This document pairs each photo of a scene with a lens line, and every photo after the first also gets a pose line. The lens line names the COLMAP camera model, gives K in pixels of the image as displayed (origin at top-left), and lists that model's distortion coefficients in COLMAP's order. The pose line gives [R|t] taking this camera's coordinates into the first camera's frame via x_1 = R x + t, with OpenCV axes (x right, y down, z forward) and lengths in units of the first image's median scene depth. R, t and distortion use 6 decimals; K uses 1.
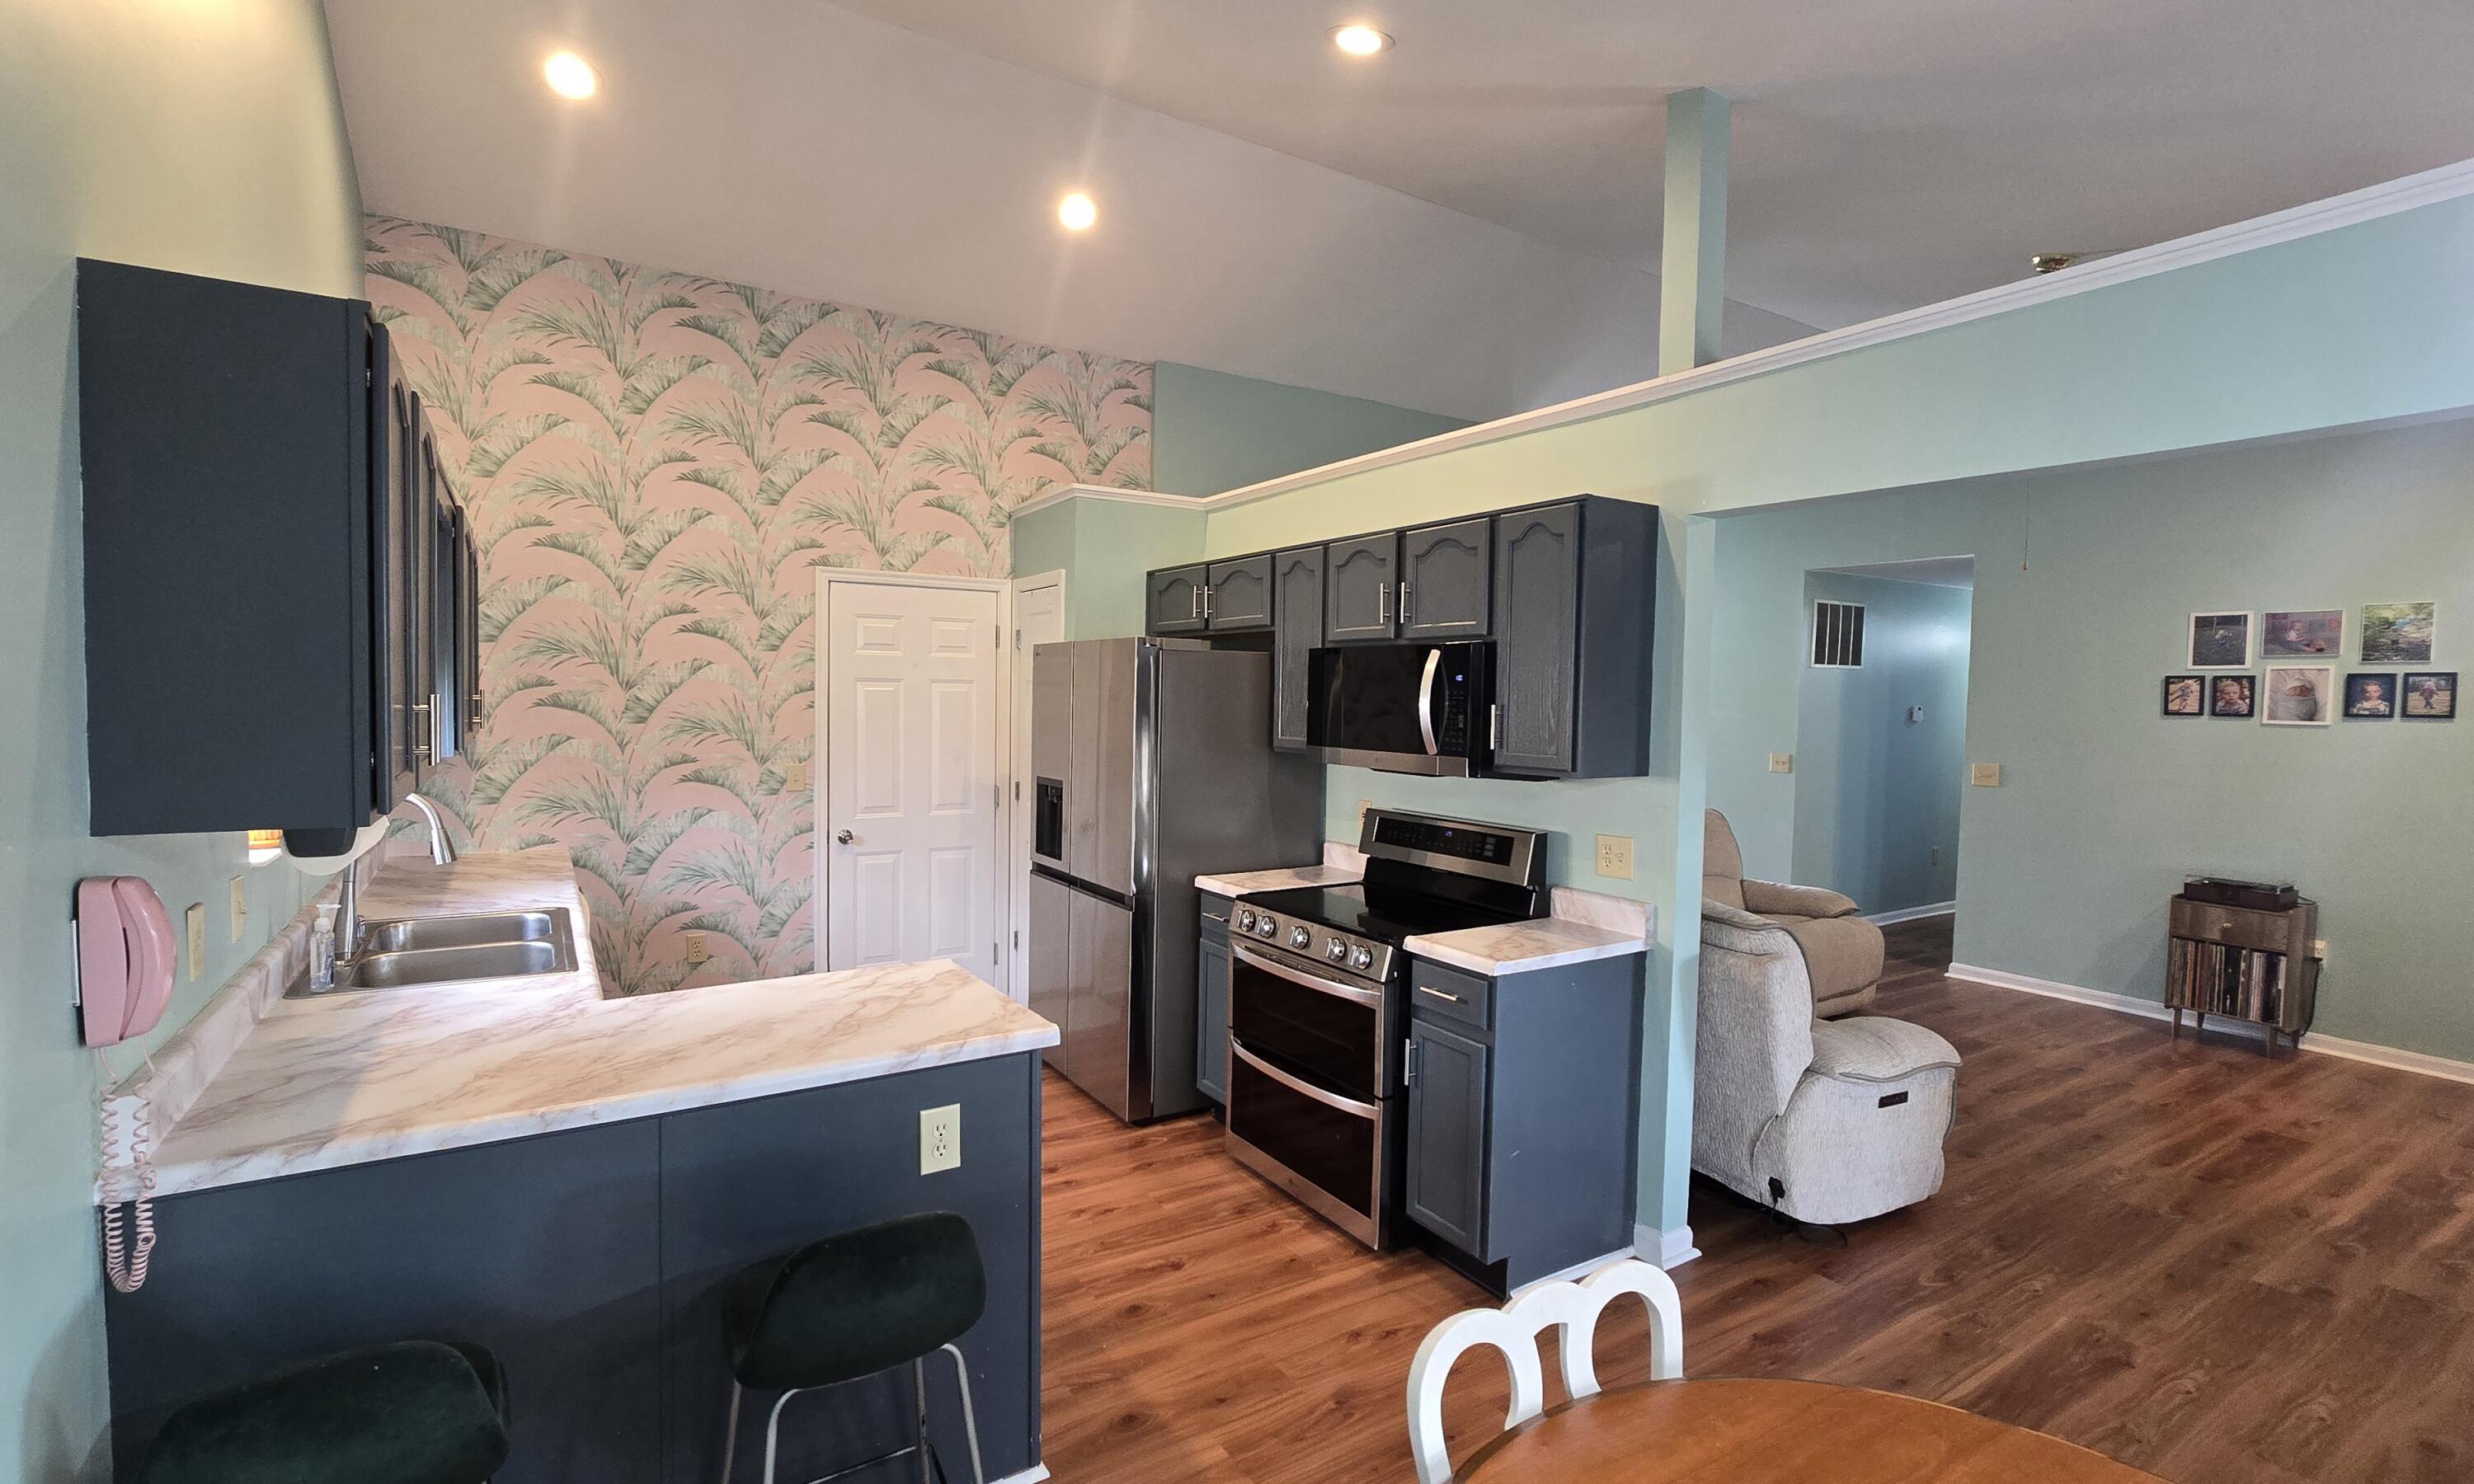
lens RADIAL K [[1079.1, 0, 1189.8], [0, 1079.1, 742.0], [0, 0, 1]] dist [-0.005152, 0.007183]
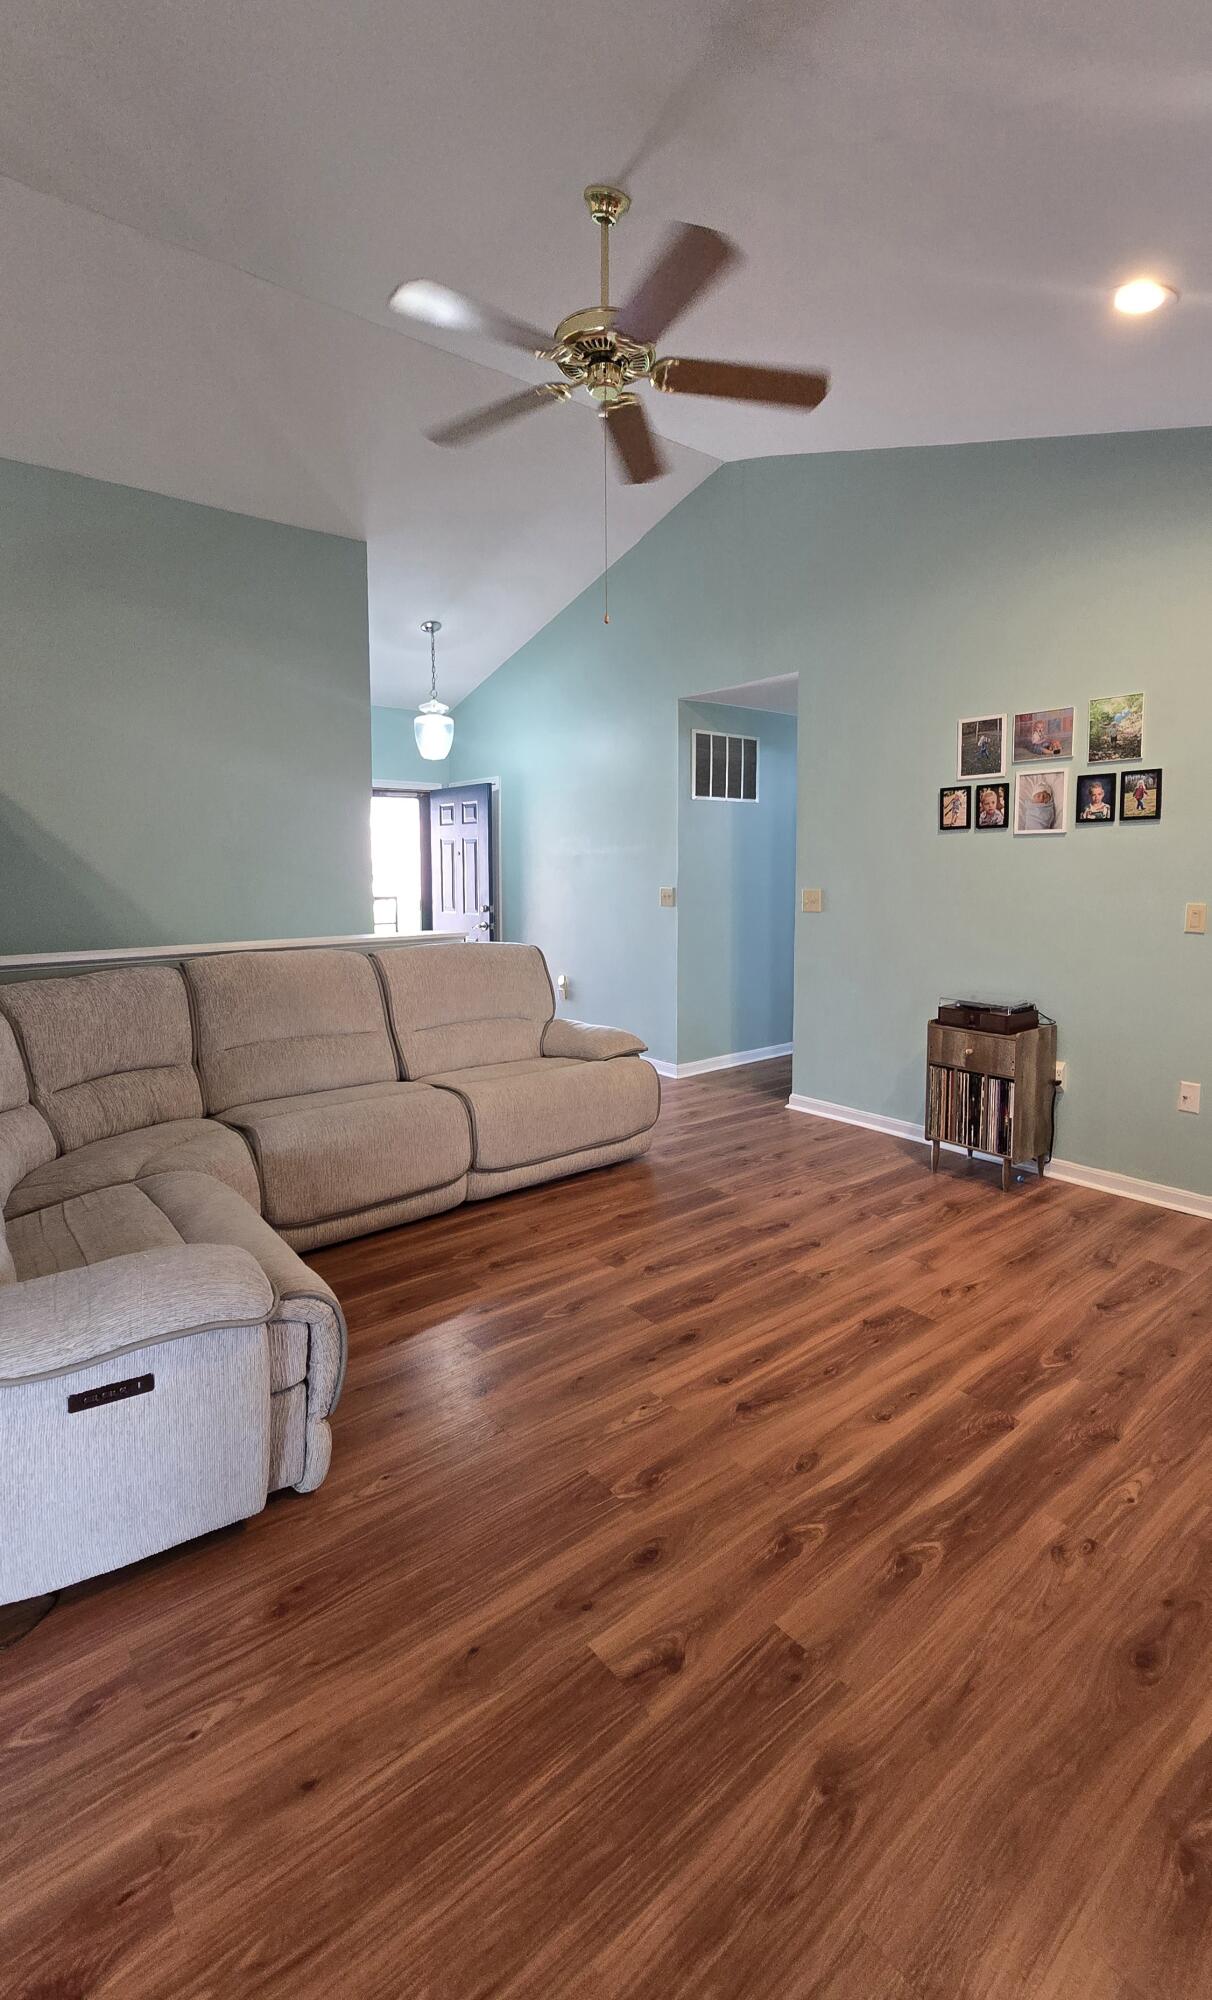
lens RADIAL K [[875.7, 0, 607.5], [0, 875.7, 934.3], [0, 0, 1]] dist [-0.004167, -0.000109]
pose [[0.991262, -0.029836, 0.128487, 0.577431], [0.025695, 0.999100, 0.033762, 0.037581], [-0.129379, -0.030166, 0.991136, 0.309506]]
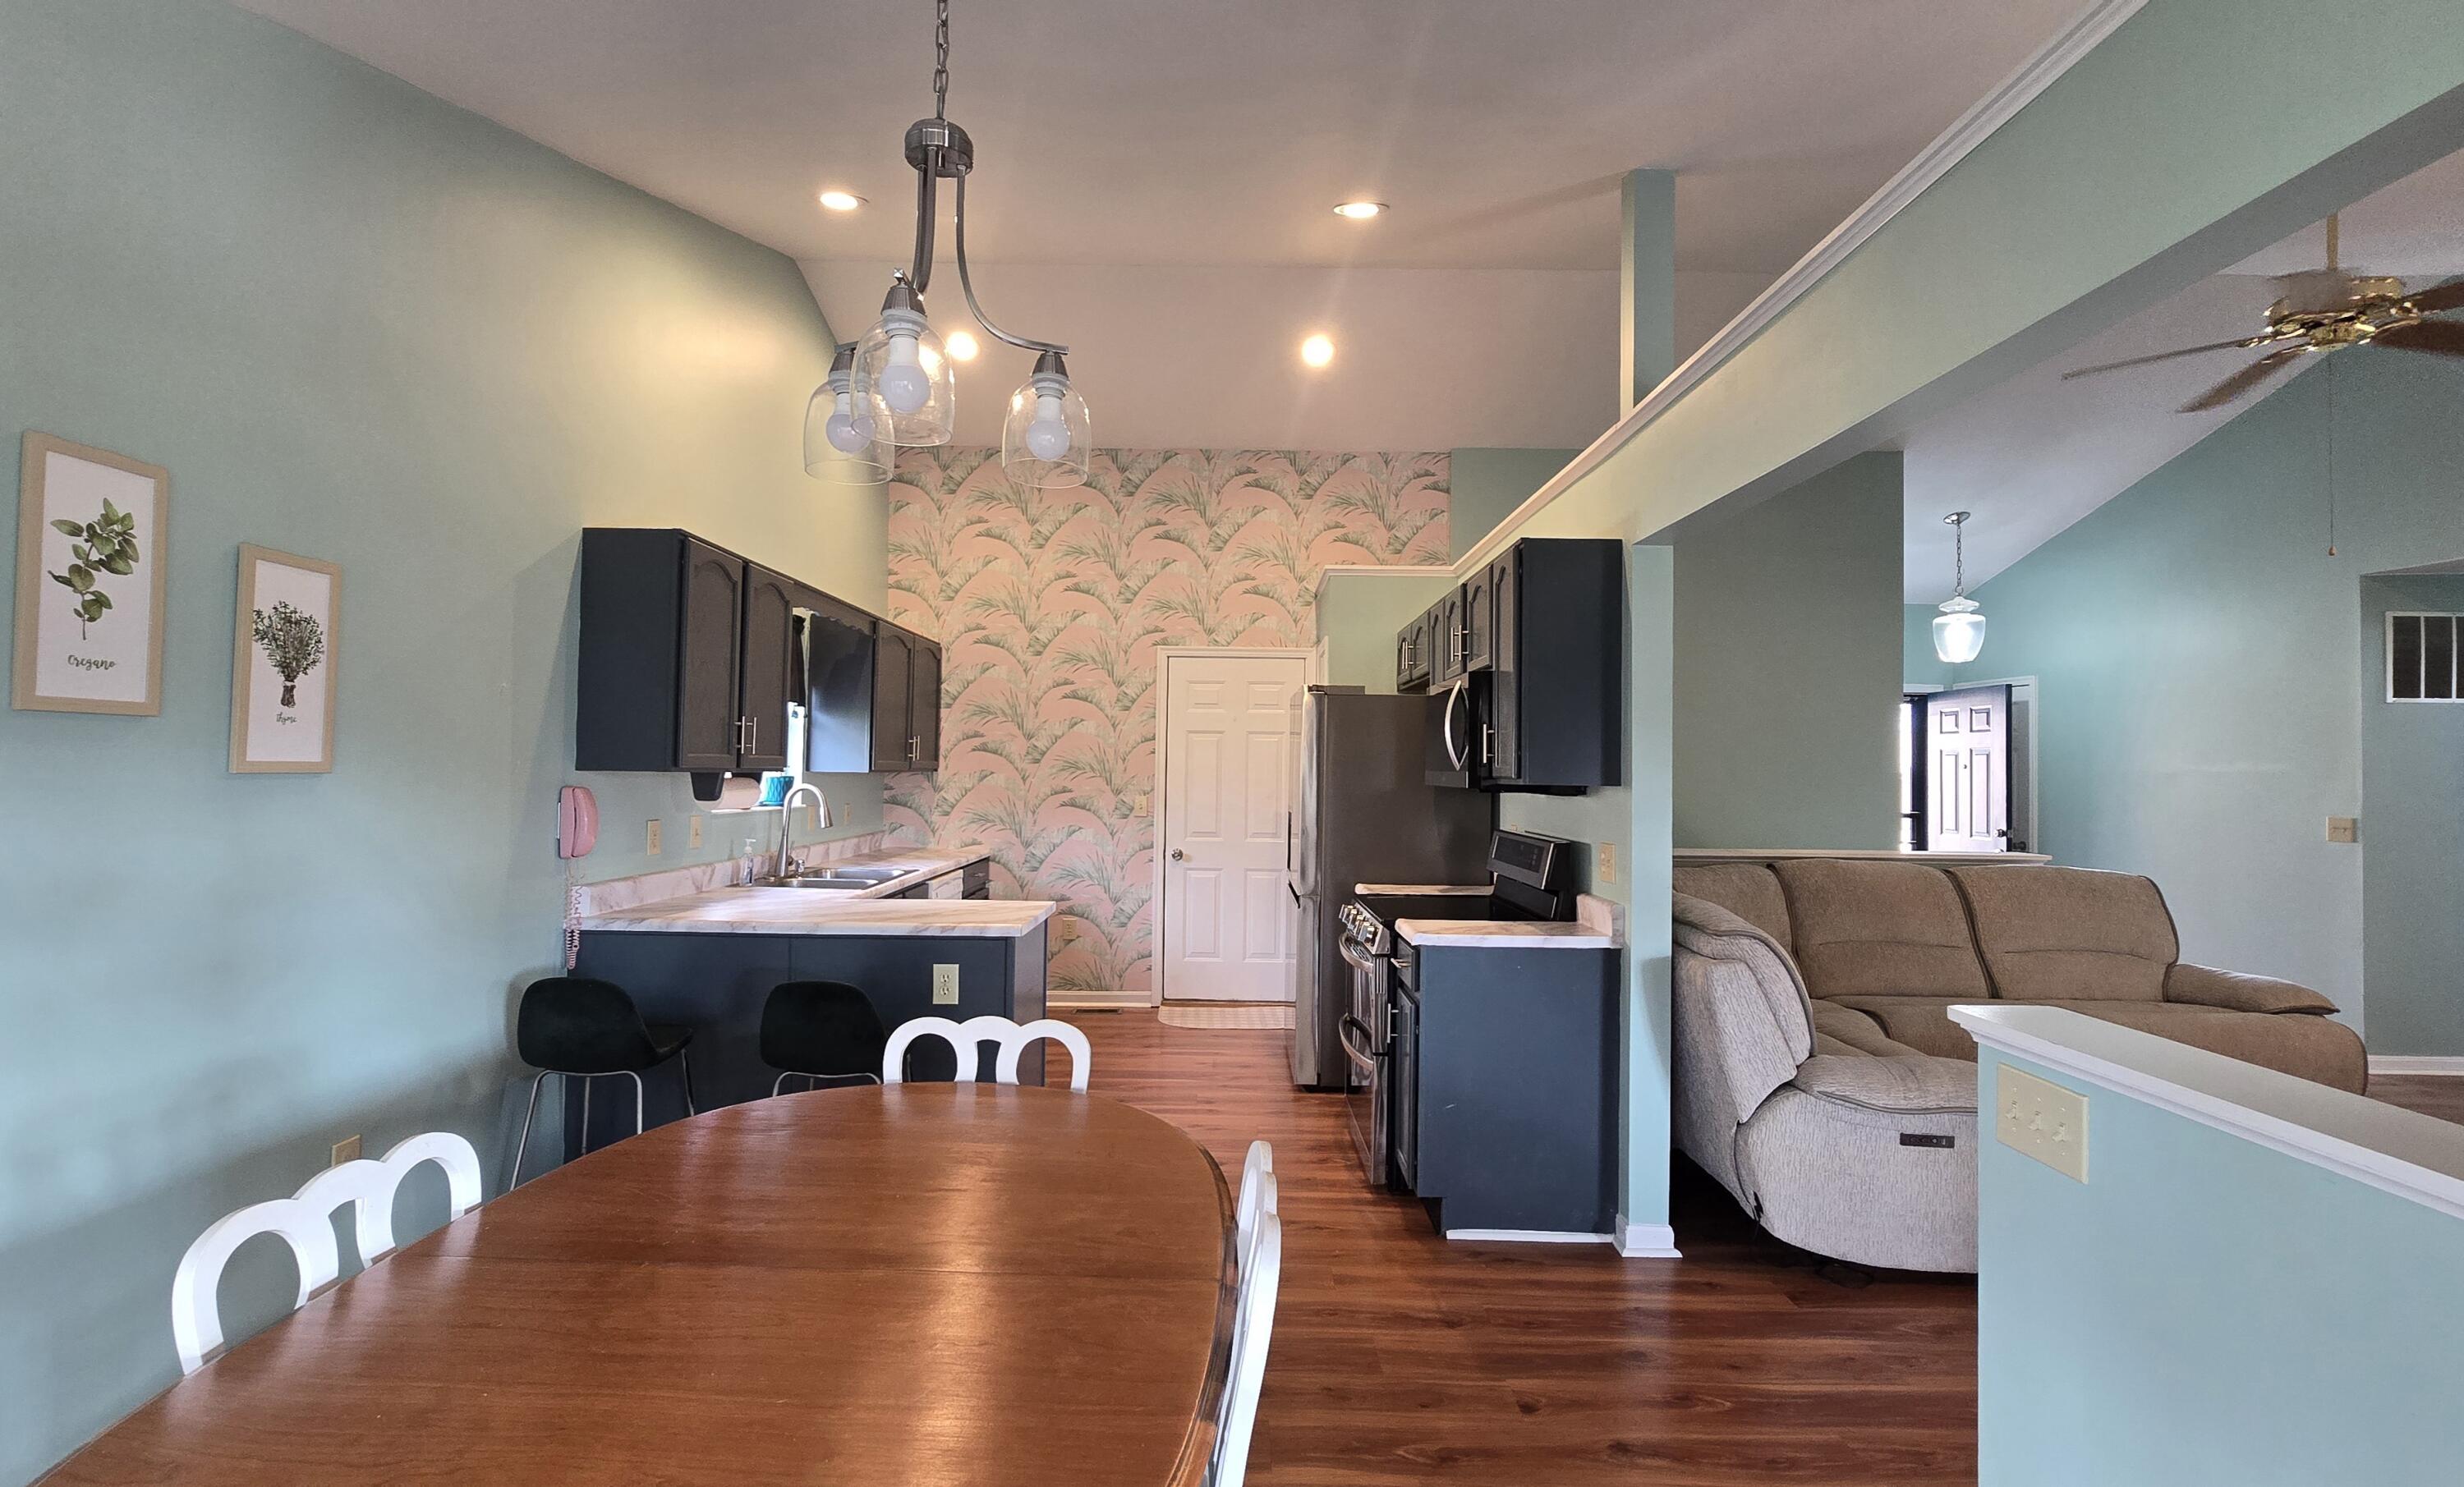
lens RADIAL K [[1087.5, 0, 1232.0], [0, 1087.5, 743.5], [0, 0, 1]] dist [0.002636, 0.000740]
pose [[0.857566, -0.016545, -0.514108, 0.411819], [-0.023628, 0.997161, -0.071503, 0.048673], [0.513831, 0.073465, 0.854740, -0.082269]]
